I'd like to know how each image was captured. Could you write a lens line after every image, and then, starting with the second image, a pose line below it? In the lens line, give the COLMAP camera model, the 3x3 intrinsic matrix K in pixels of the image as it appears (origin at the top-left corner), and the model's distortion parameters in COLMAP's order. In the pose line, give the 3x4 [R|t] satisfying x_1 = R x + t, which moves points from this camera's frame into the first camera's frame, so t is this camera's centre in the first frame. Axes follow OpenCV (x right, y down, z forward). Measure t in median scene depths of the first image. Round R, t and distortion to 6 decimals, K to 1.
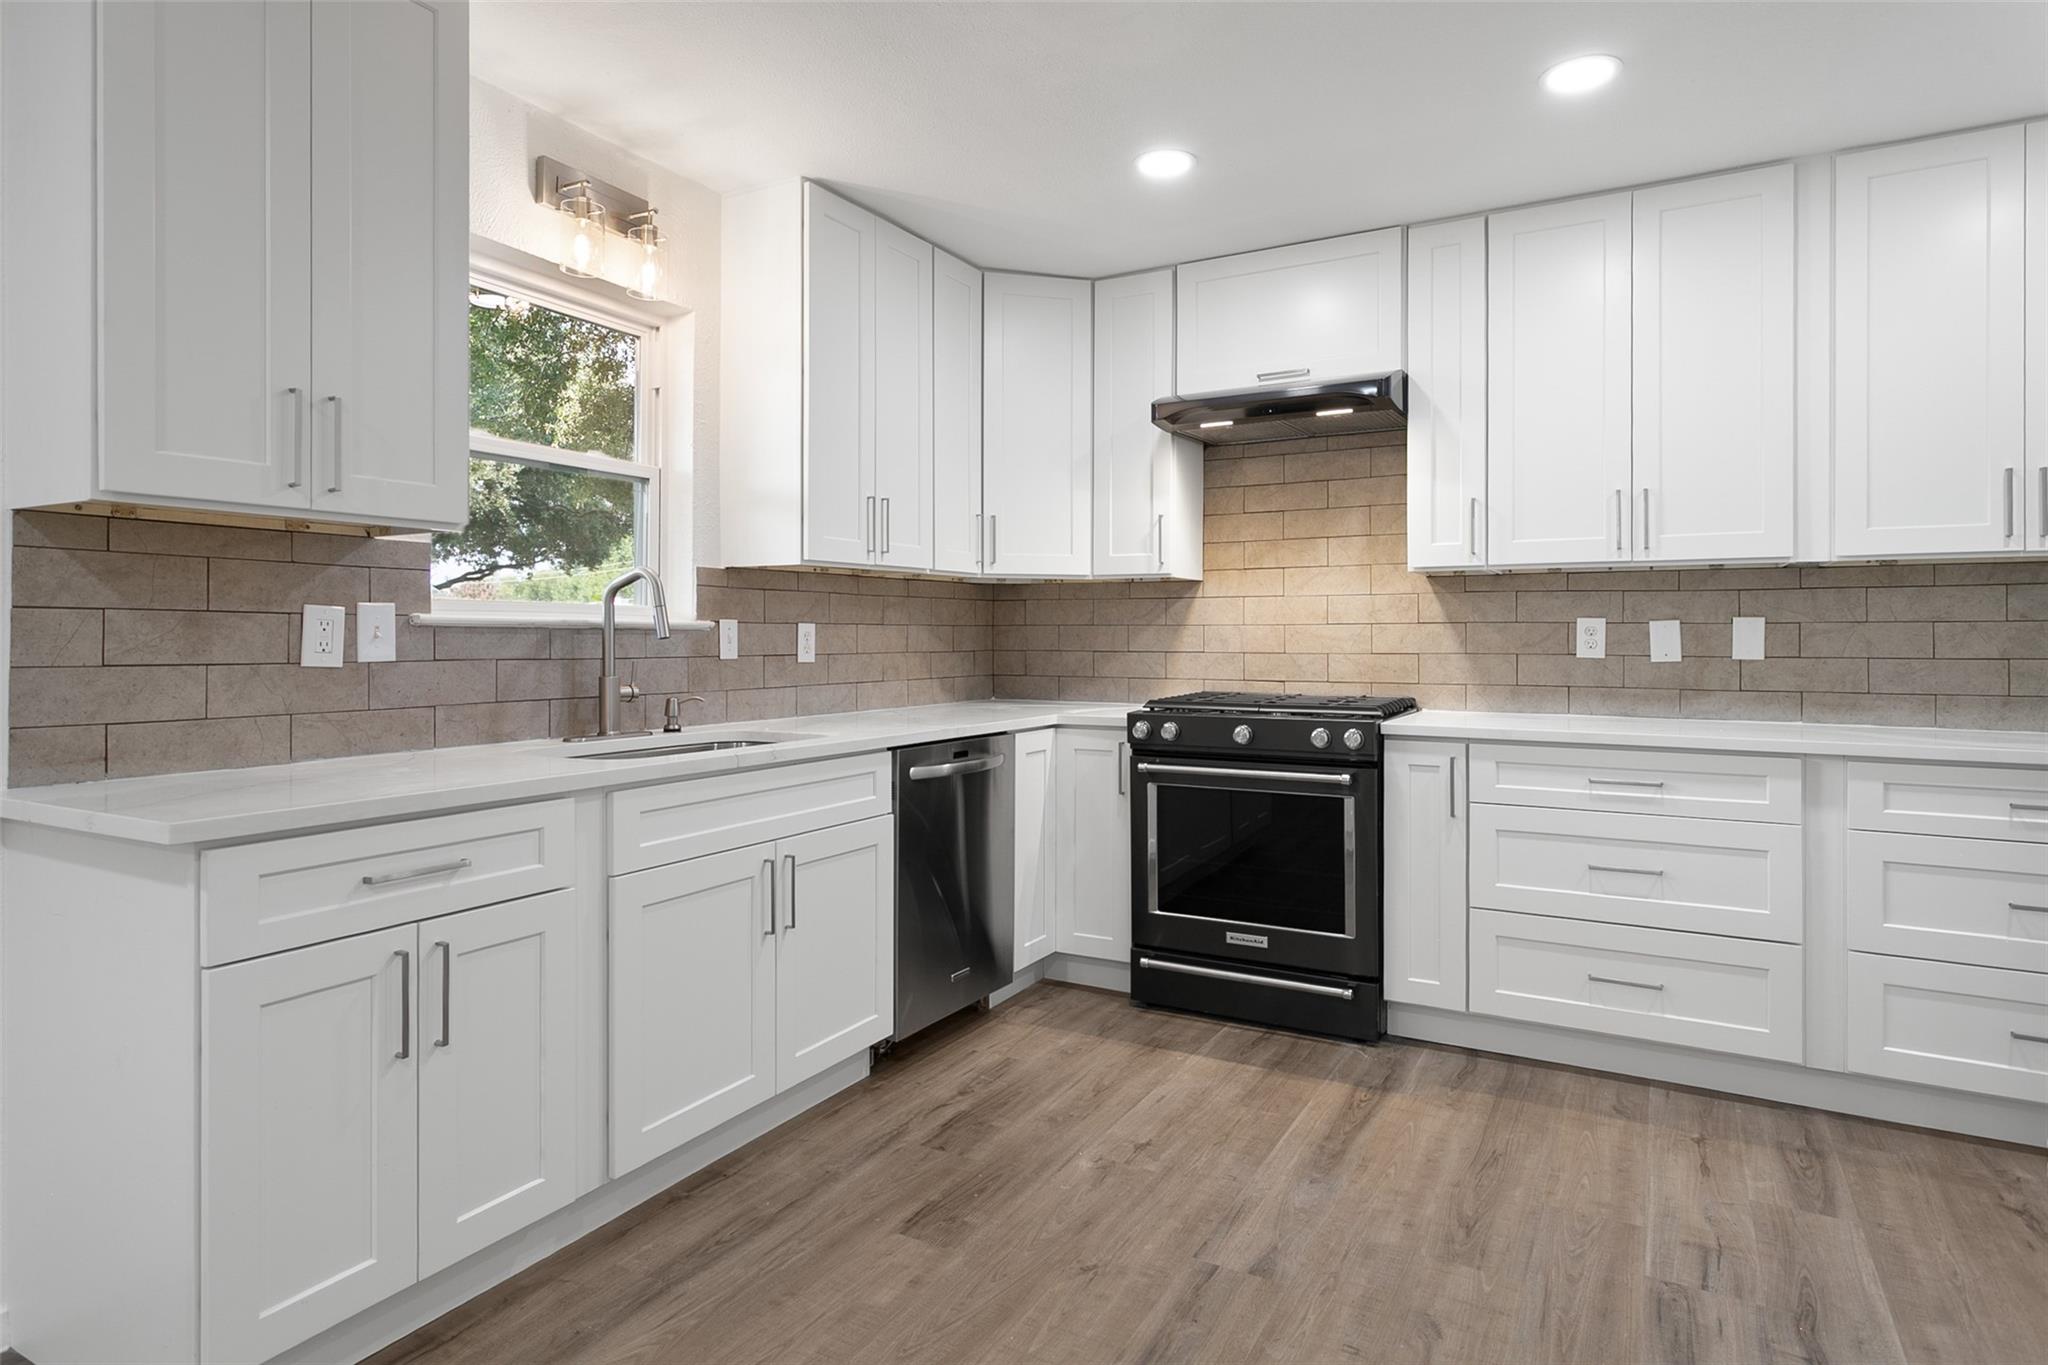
lens RADIAL K [[1118.9, 0, 1020.3], [0, 1118.9, 634.6], [0, 0, 1]] dist [0.003484, 0.000271]
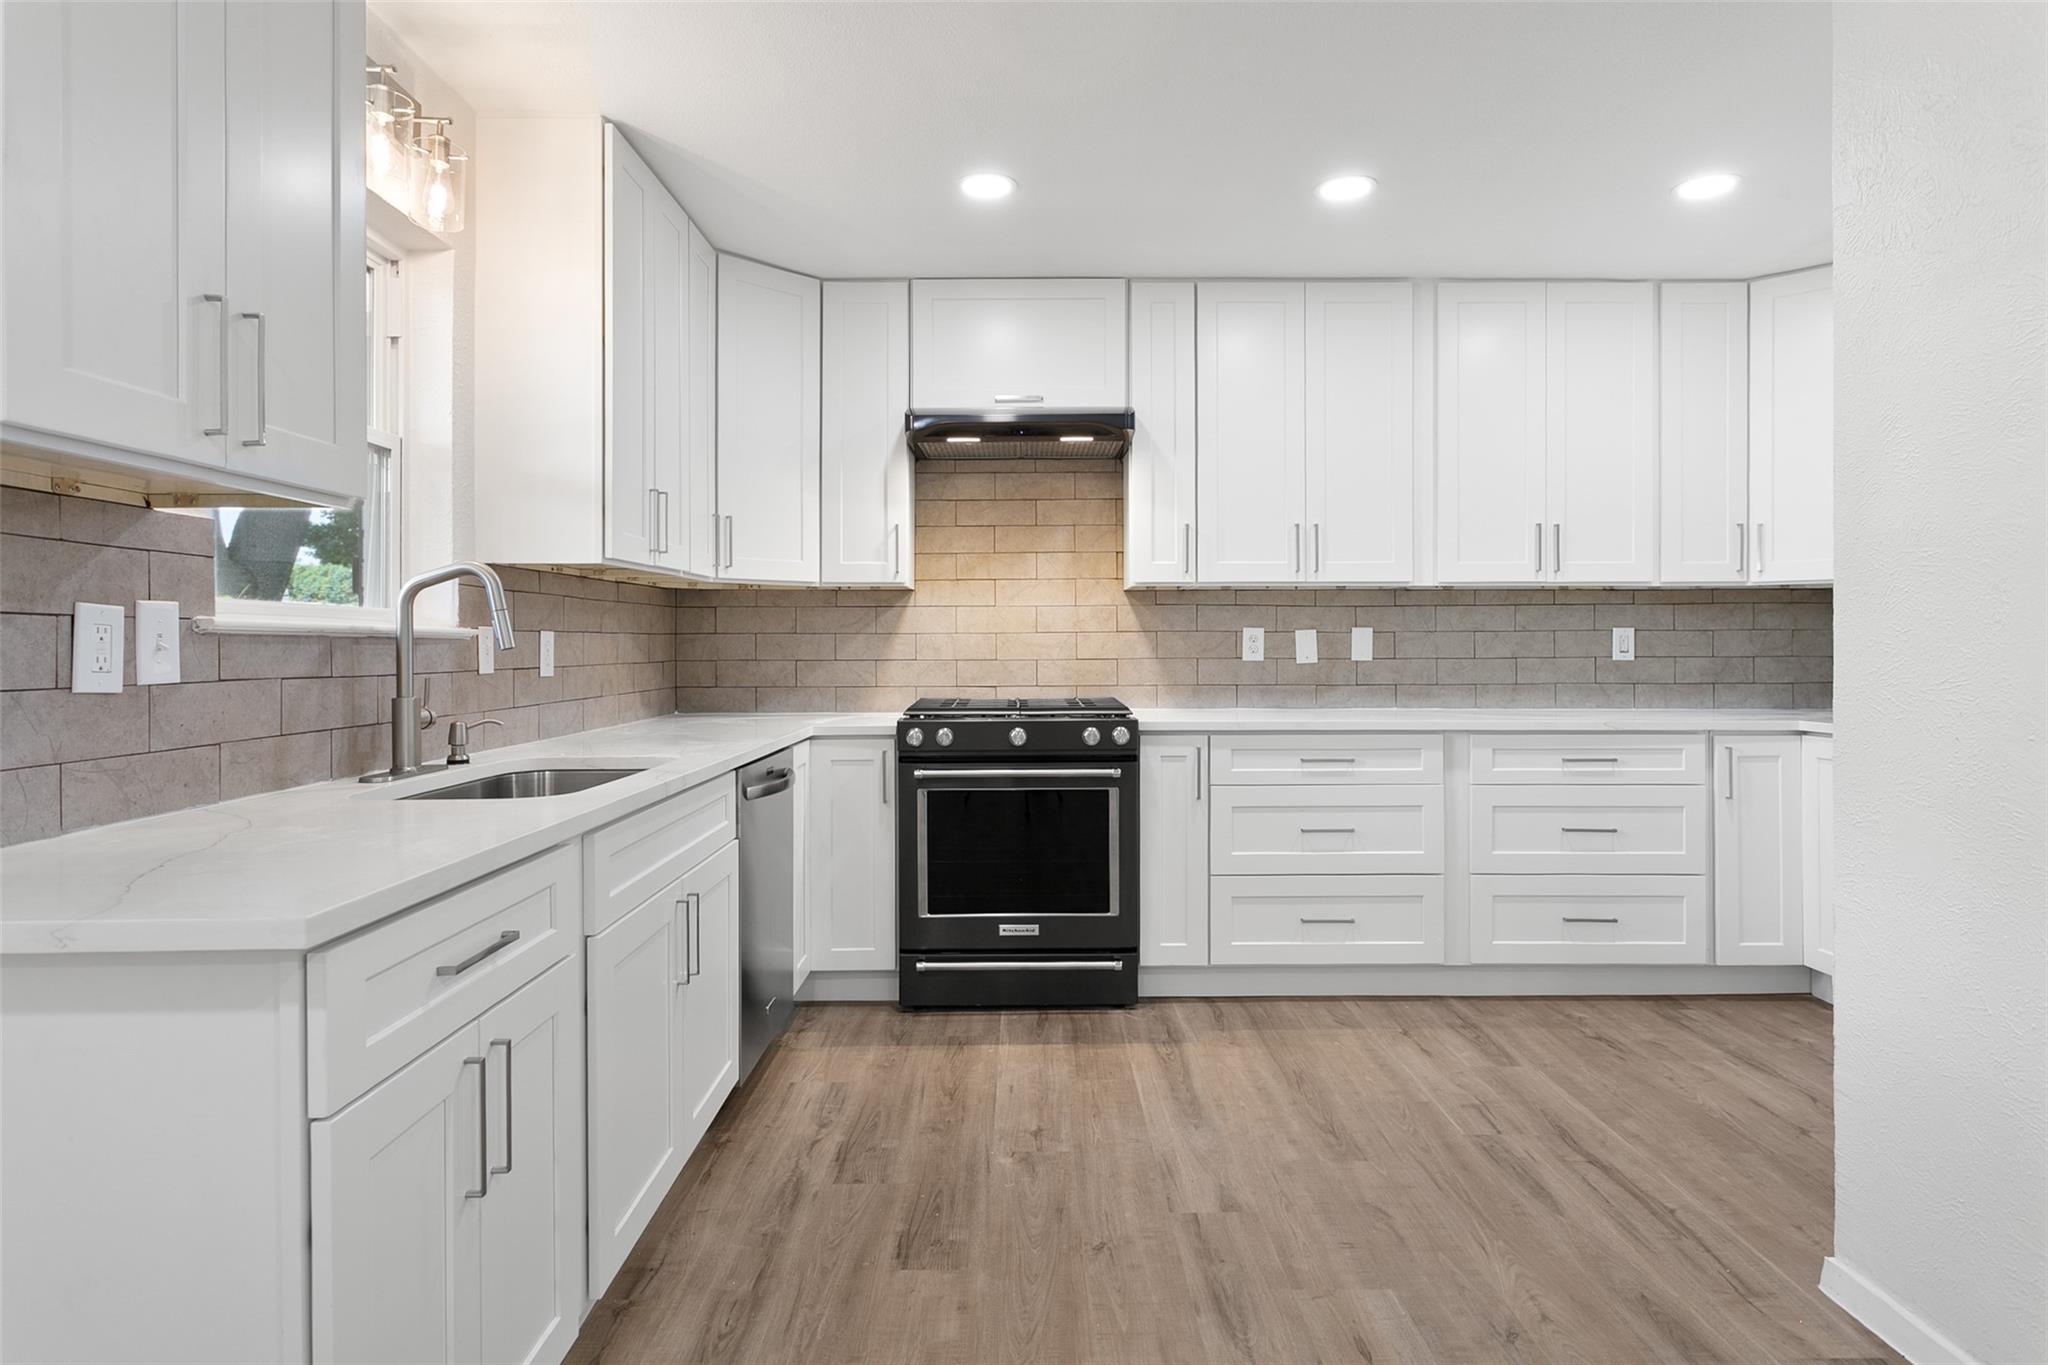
lens RADIAL K [[1118.9, 0, 1023.2], [0, 1118.9, 646.6], [0, 0, 1]] dist [0.003484, 0.000271]
pose [[0.867633, -0.005246, 0.497177, -0.382896], [0.003768, 0.999985, 0.003976, -0.000210], [-0.497191, -0.001576, 0.867640, 0.093848]]
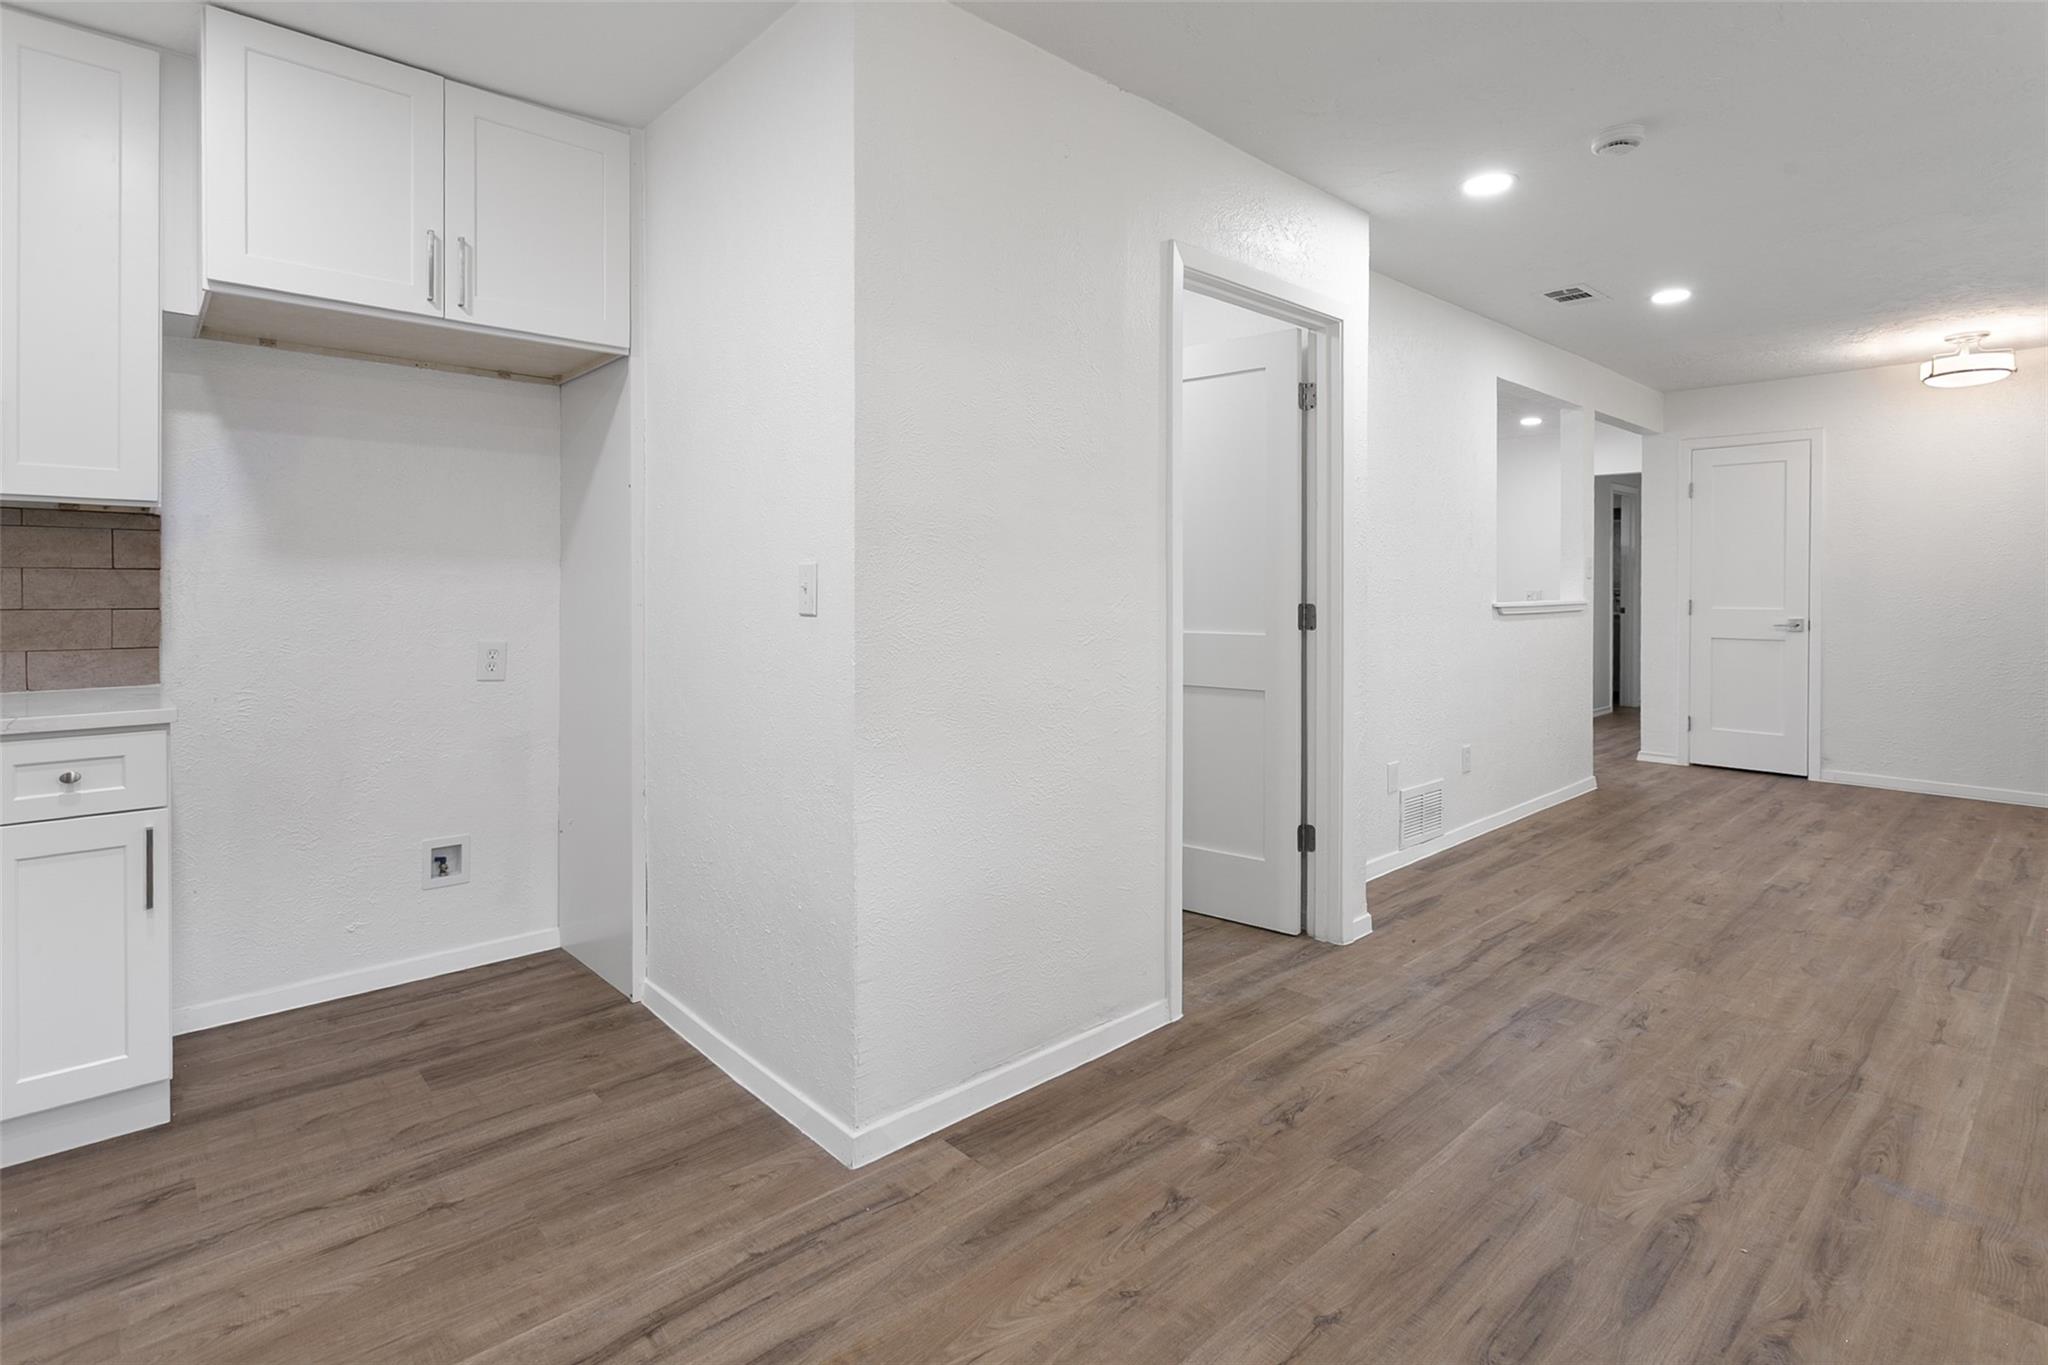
lens RADIAL K [[993.5, 0, 1023.5], [0, 993.5, 611.9], [0, 0, 1]] dist [0.005590, -0.000220]
pose [[-0.951072, -0.010193, 0.308802, 0.084095], [-0.003224, 0.999729, 0.023070, -0.003634], [-0.308953, 0.020946, -0.950847, 1.108029]]
